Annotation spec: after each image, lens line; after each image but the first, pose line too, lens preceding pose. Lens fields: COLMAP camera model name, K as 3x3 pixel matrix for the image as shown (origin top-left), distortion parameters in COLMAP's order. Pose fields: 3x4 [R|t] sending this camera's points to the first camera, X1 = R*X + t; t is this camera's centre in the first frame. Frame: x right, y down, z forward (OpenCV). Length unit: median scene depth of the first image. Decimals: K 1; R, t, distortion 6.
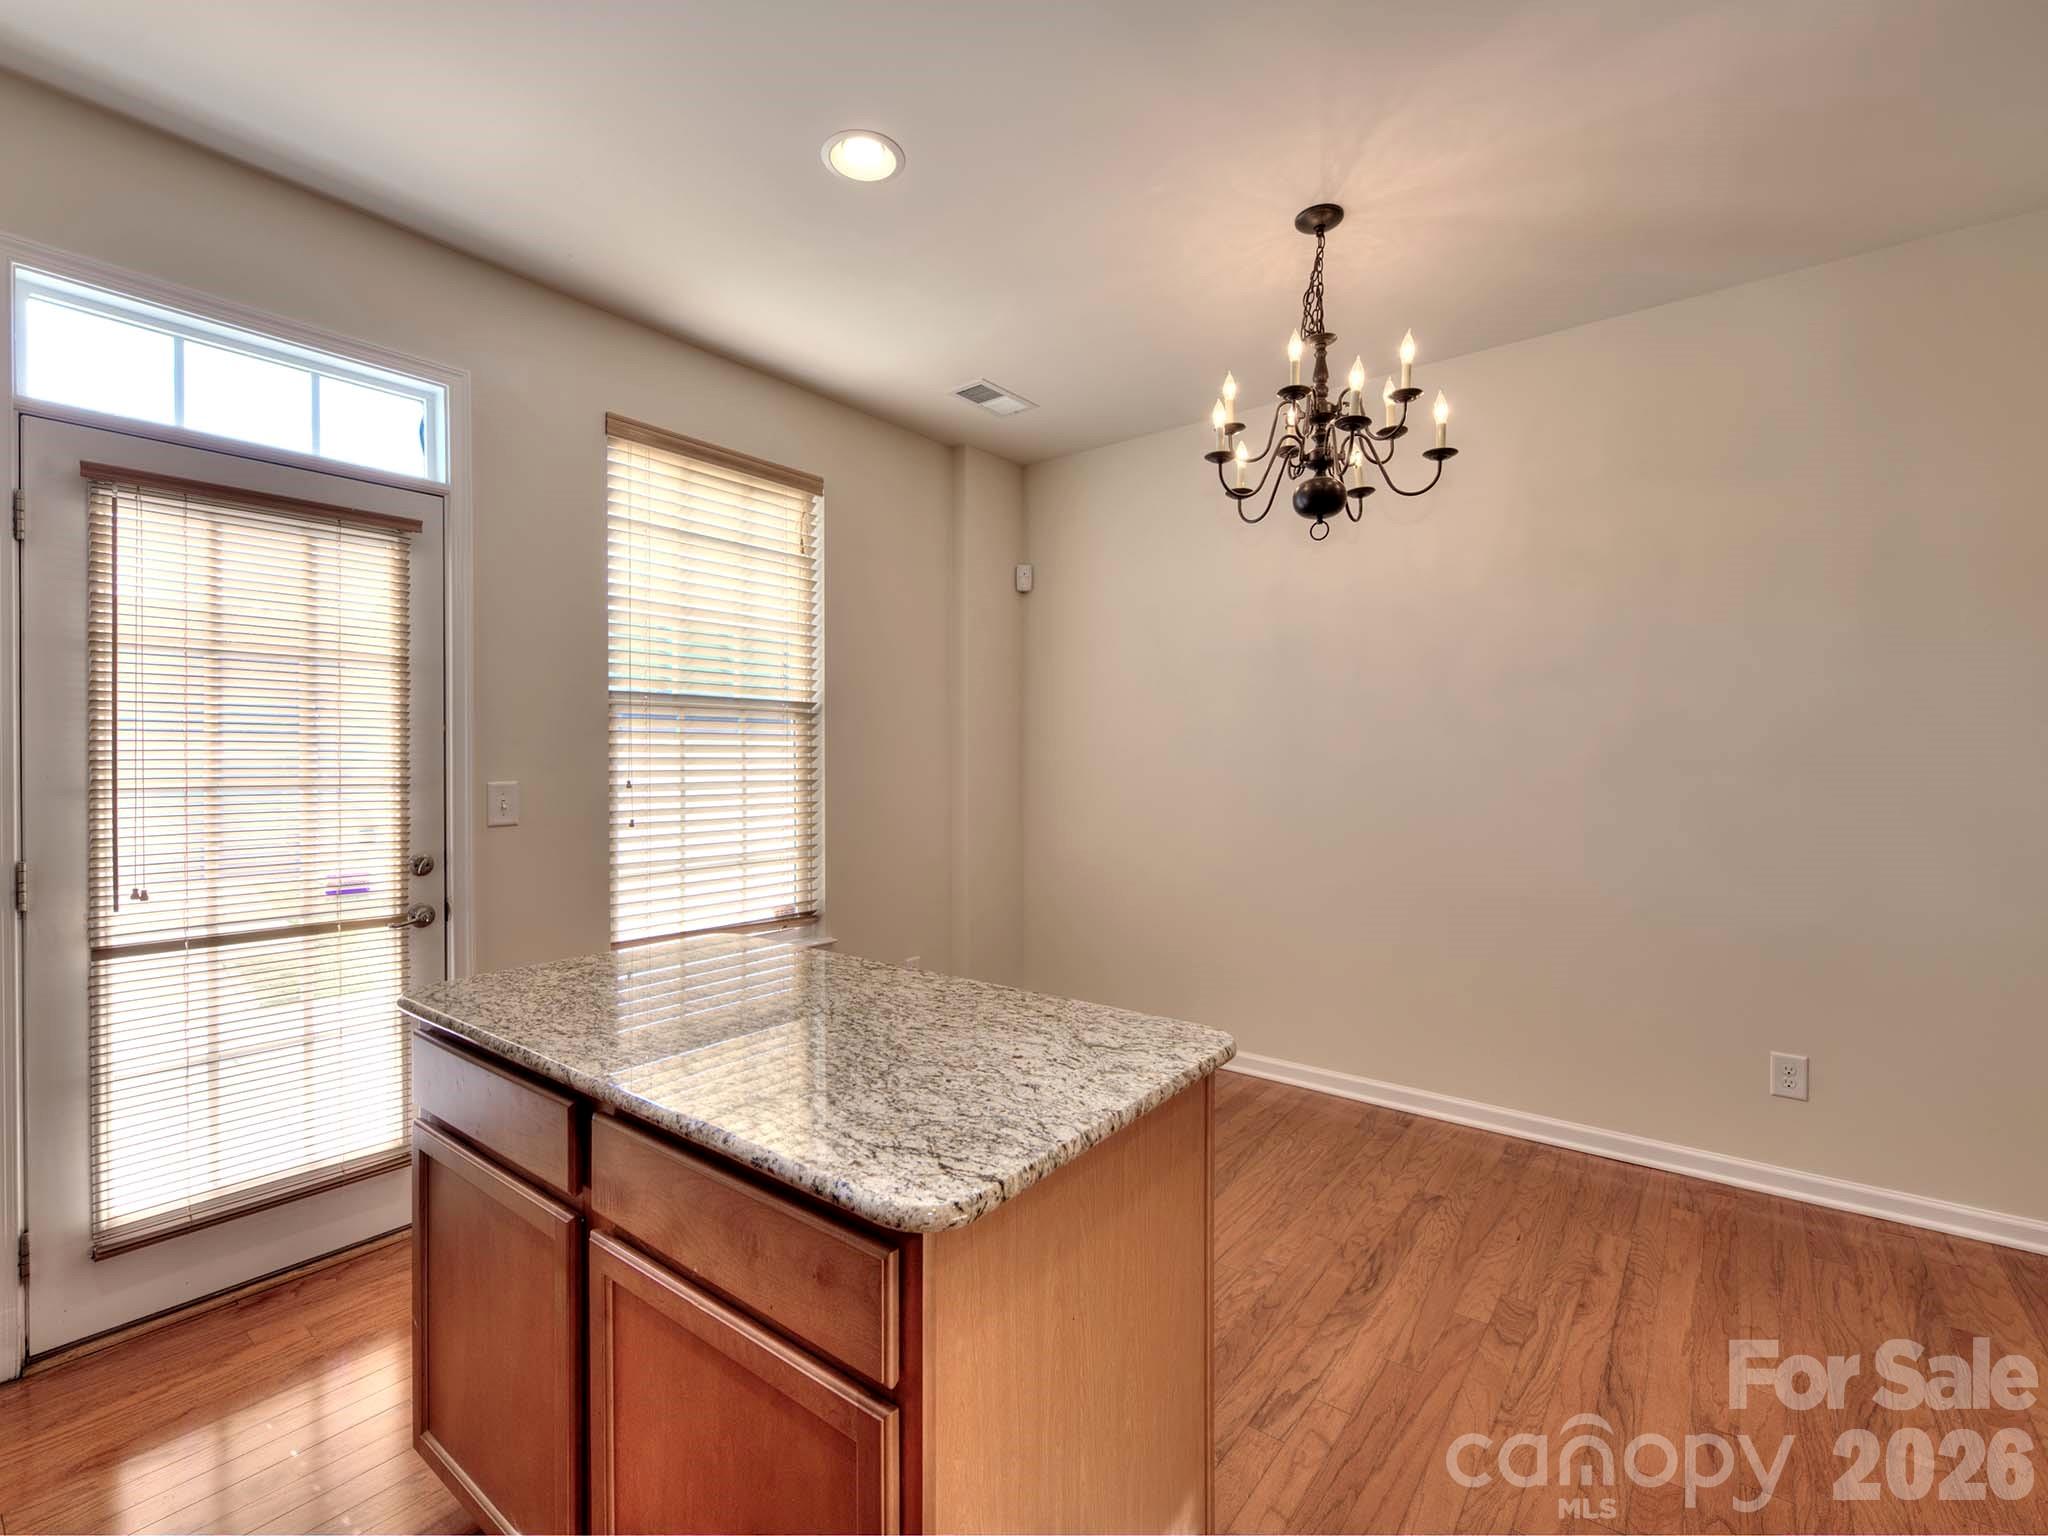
lens RADIAL K [[907.4, 0, 1023.6], [0, 907.4, 756.4], [0, 0, 1]] dist [0.003153, -0.003901]
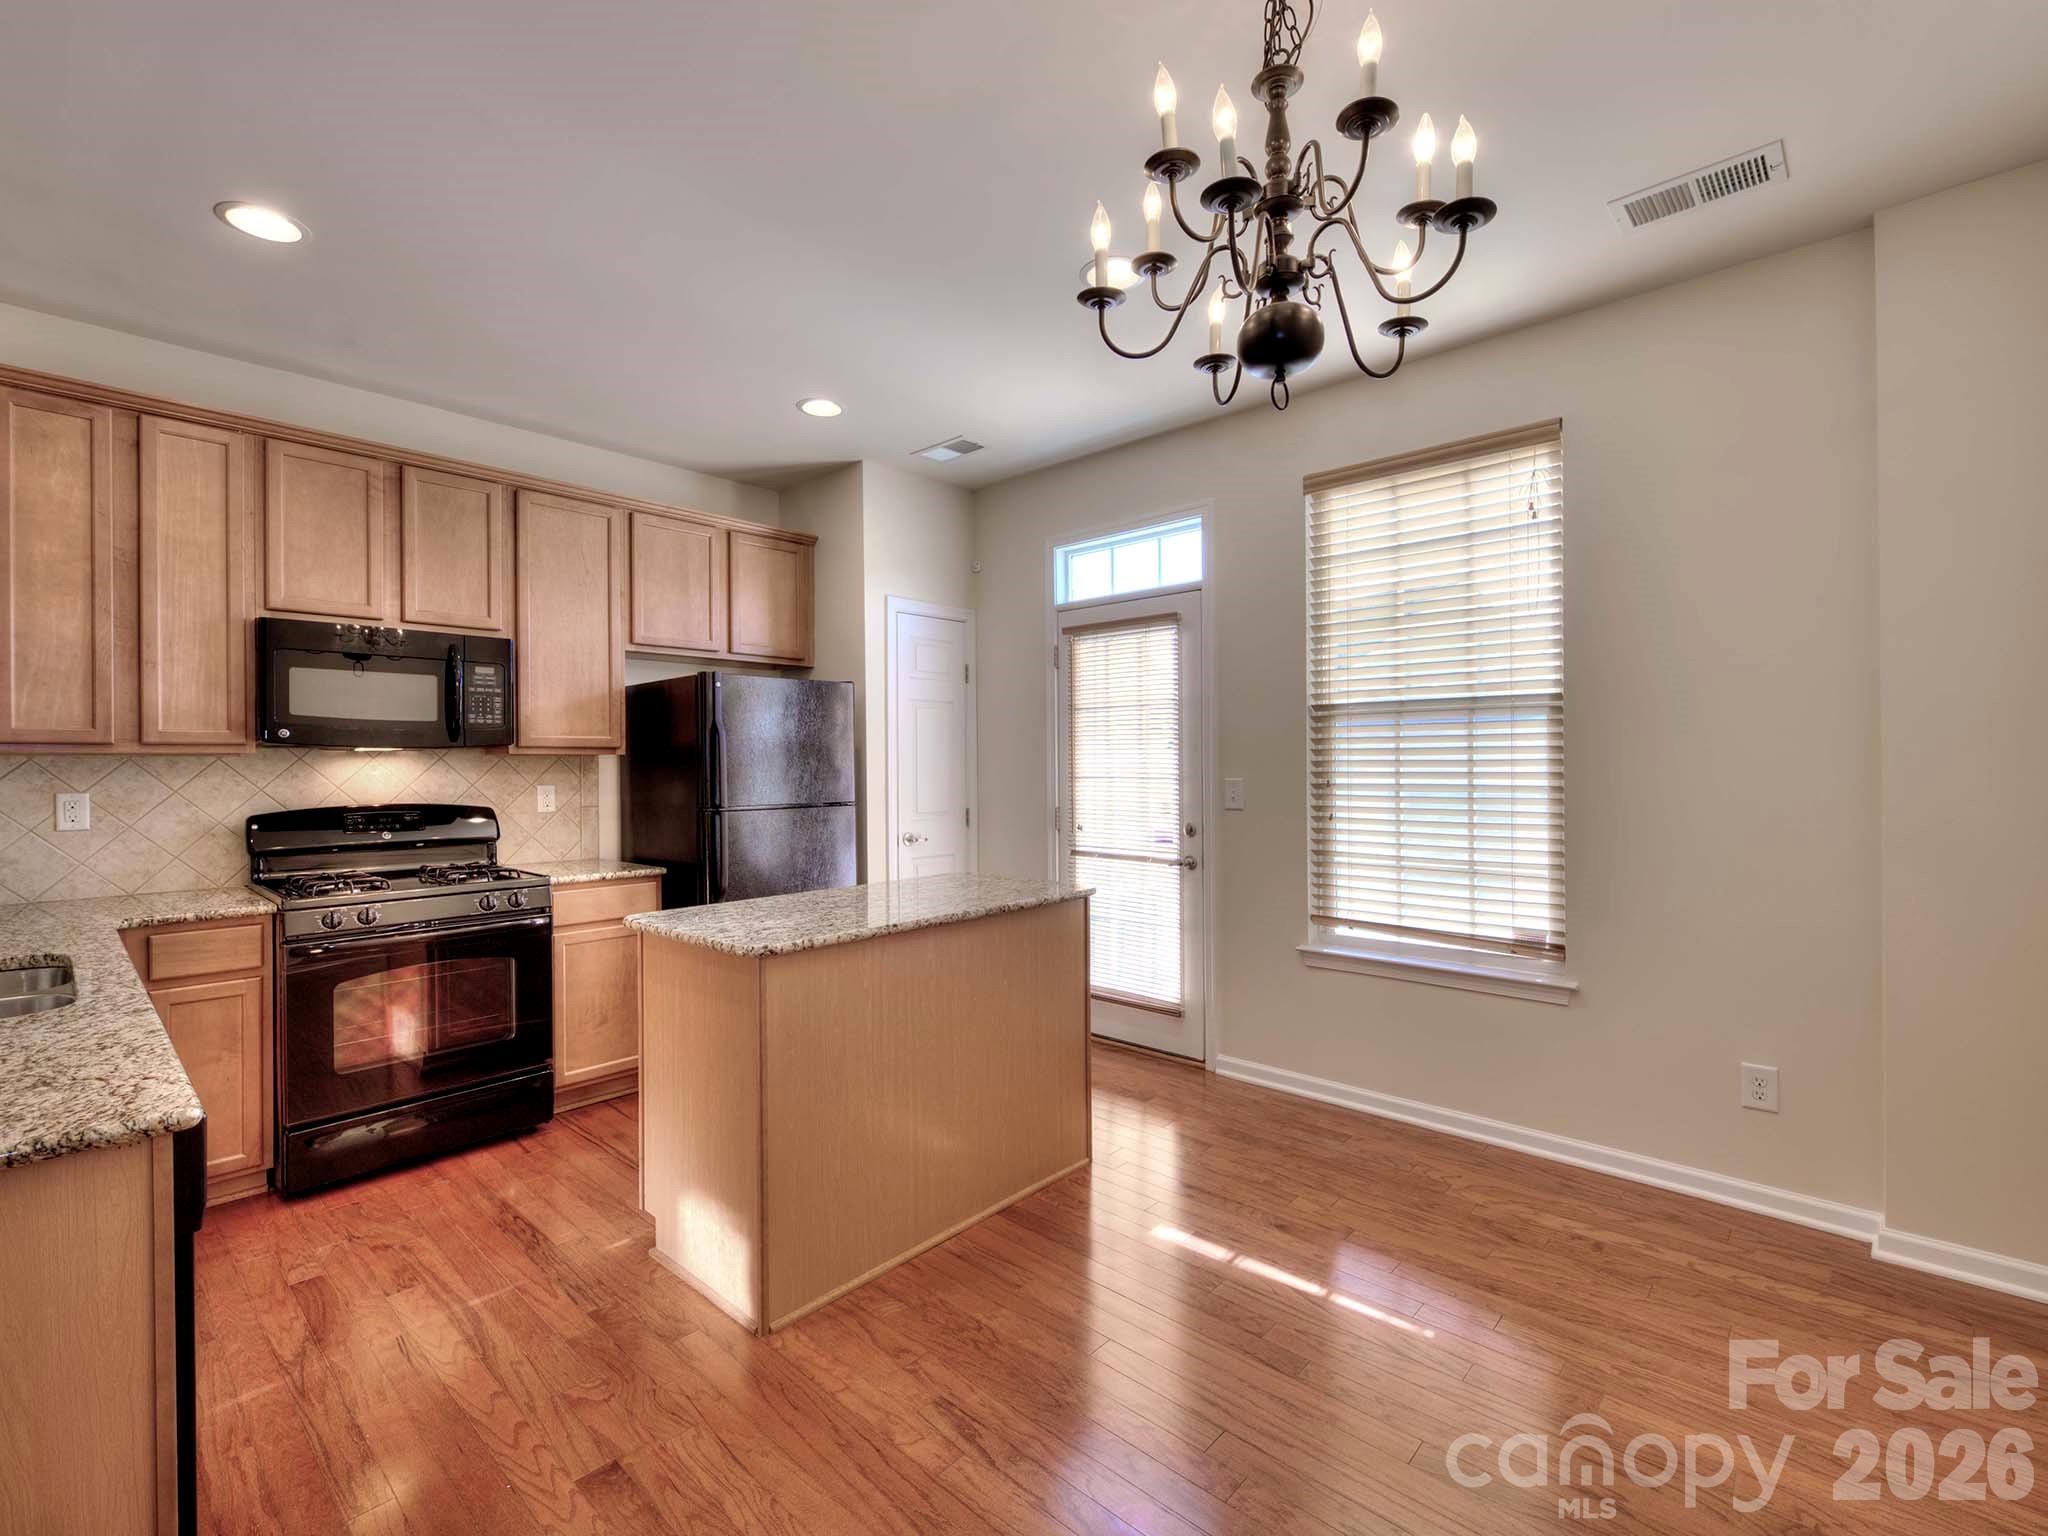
lens RADIAL K [[907.4, 0, 1024.8], [0, 907.4, 761.9], [0, 0, 1]] dist [0.003153, -0.003901]
pose [[-0.078860, 0.003269, -0.996880, 0.940500], [0.007336, 0.999969, 0.002699, -0.004360], [0.996859, -0.007100, -0.078881, 0.861835]]
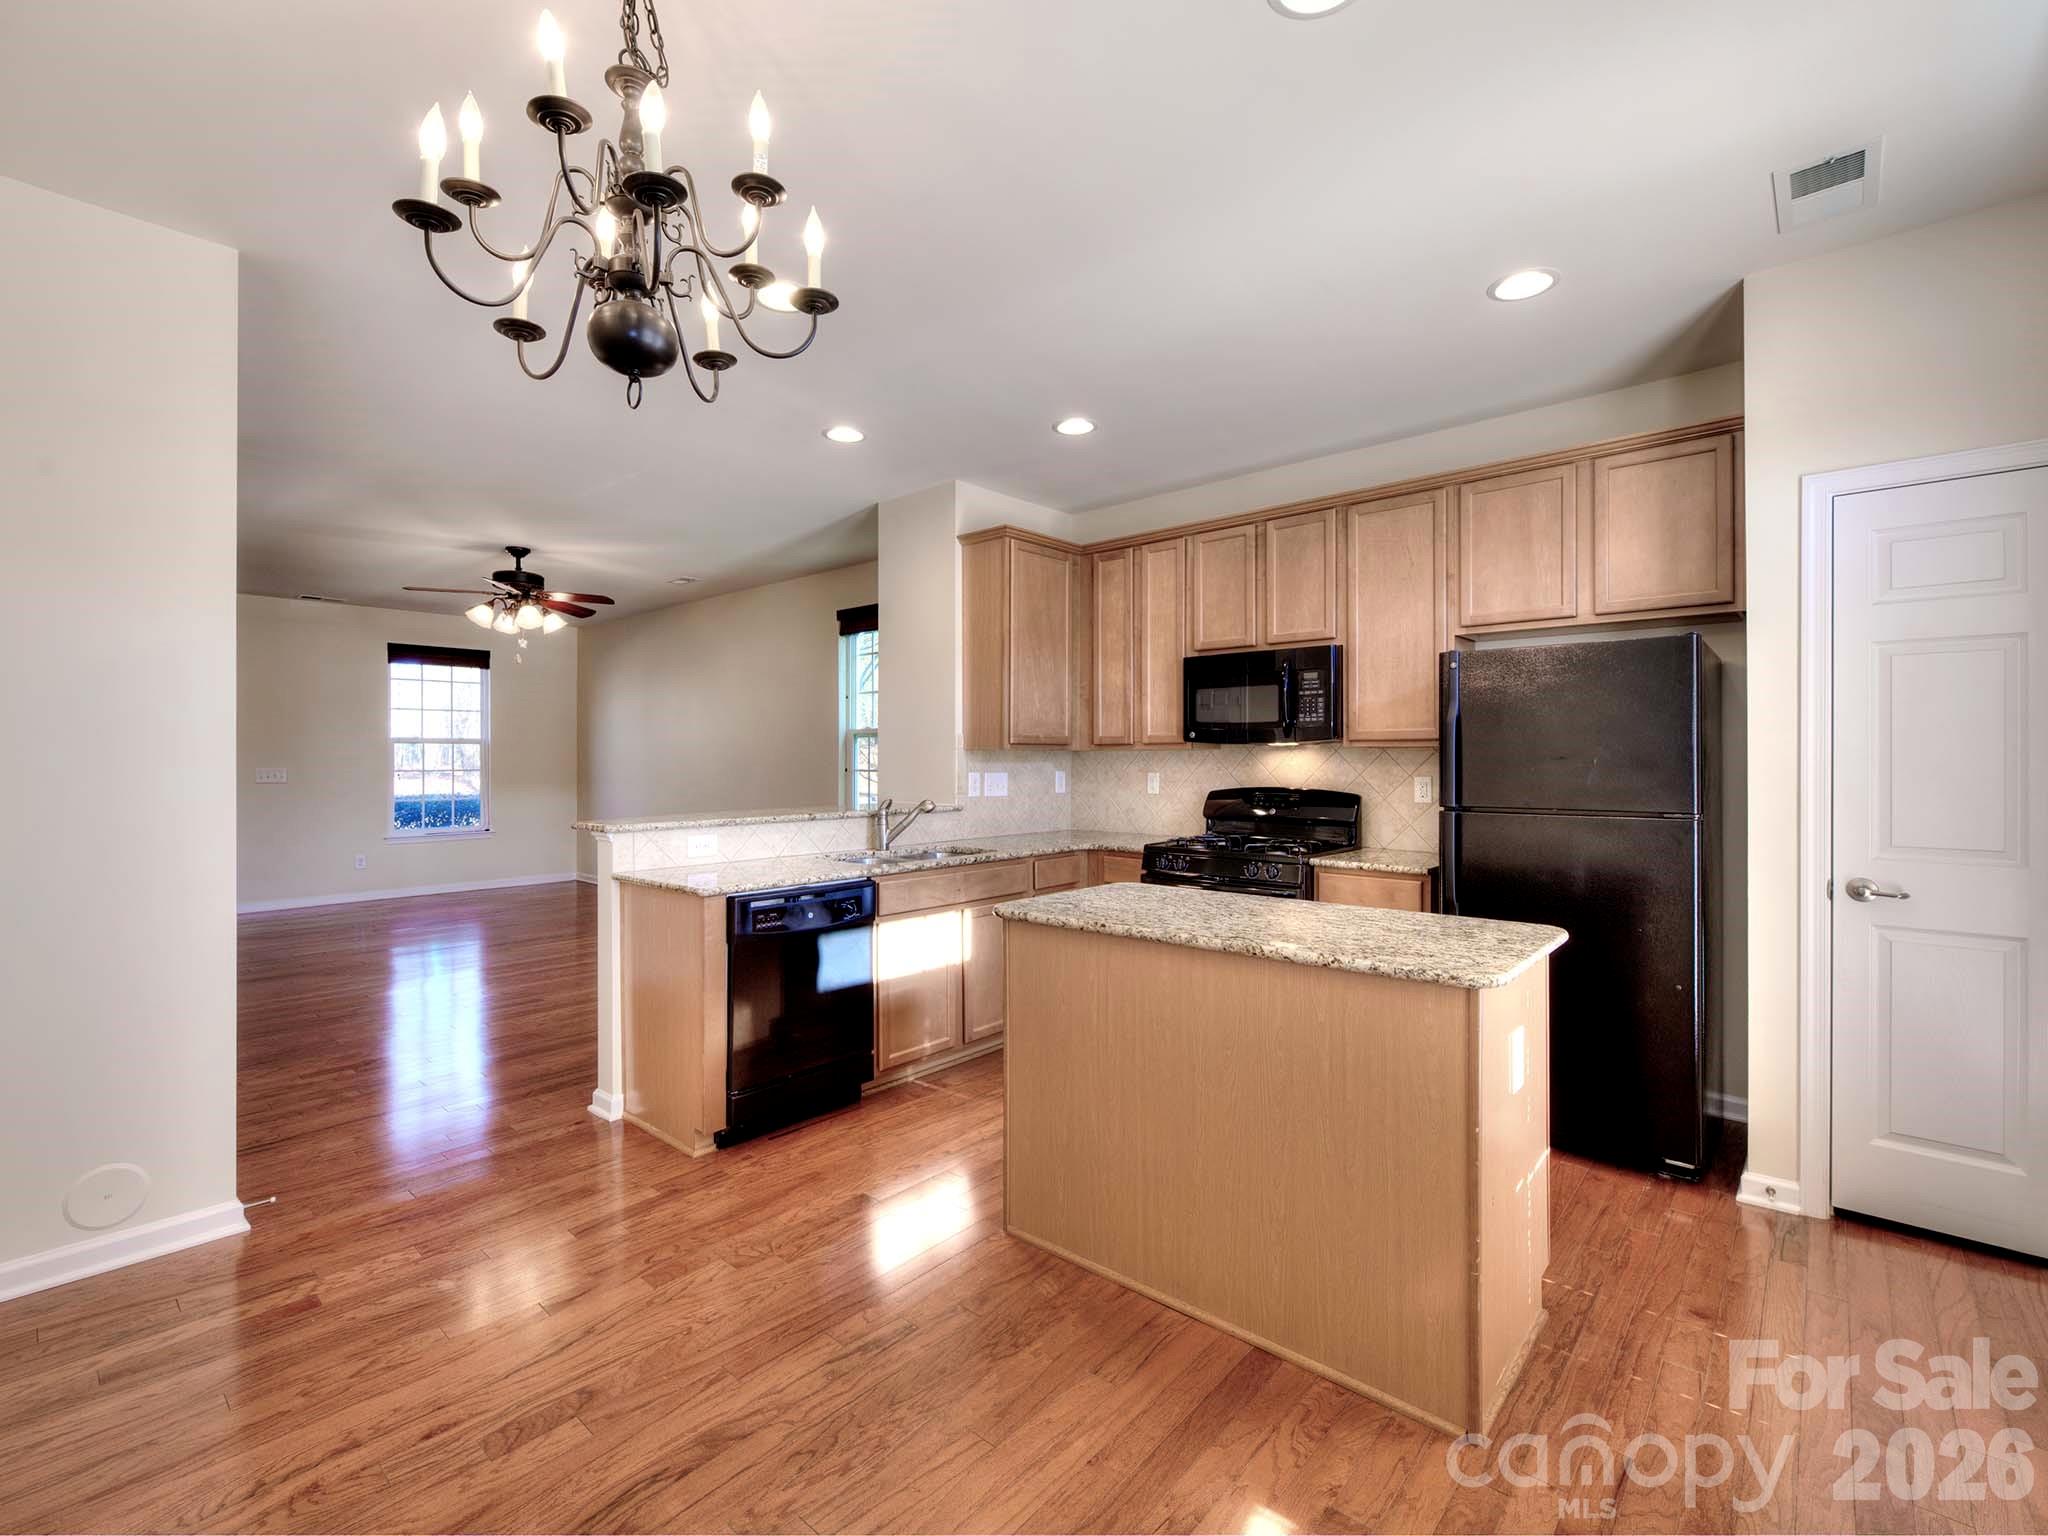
lens RADIAL K [[907.4, 0, 1026.4], [0, 907.4, 757.8], [0, 0, 1]] dist [0.003153, -0.003901]
pose [[-0.998329, 0.006057, 0.057465, 0.026564], [0.005948, 0.999980, -0.002074, -0.000057], [-0.057476, -0.001729, -0.998345, 1.575490]]
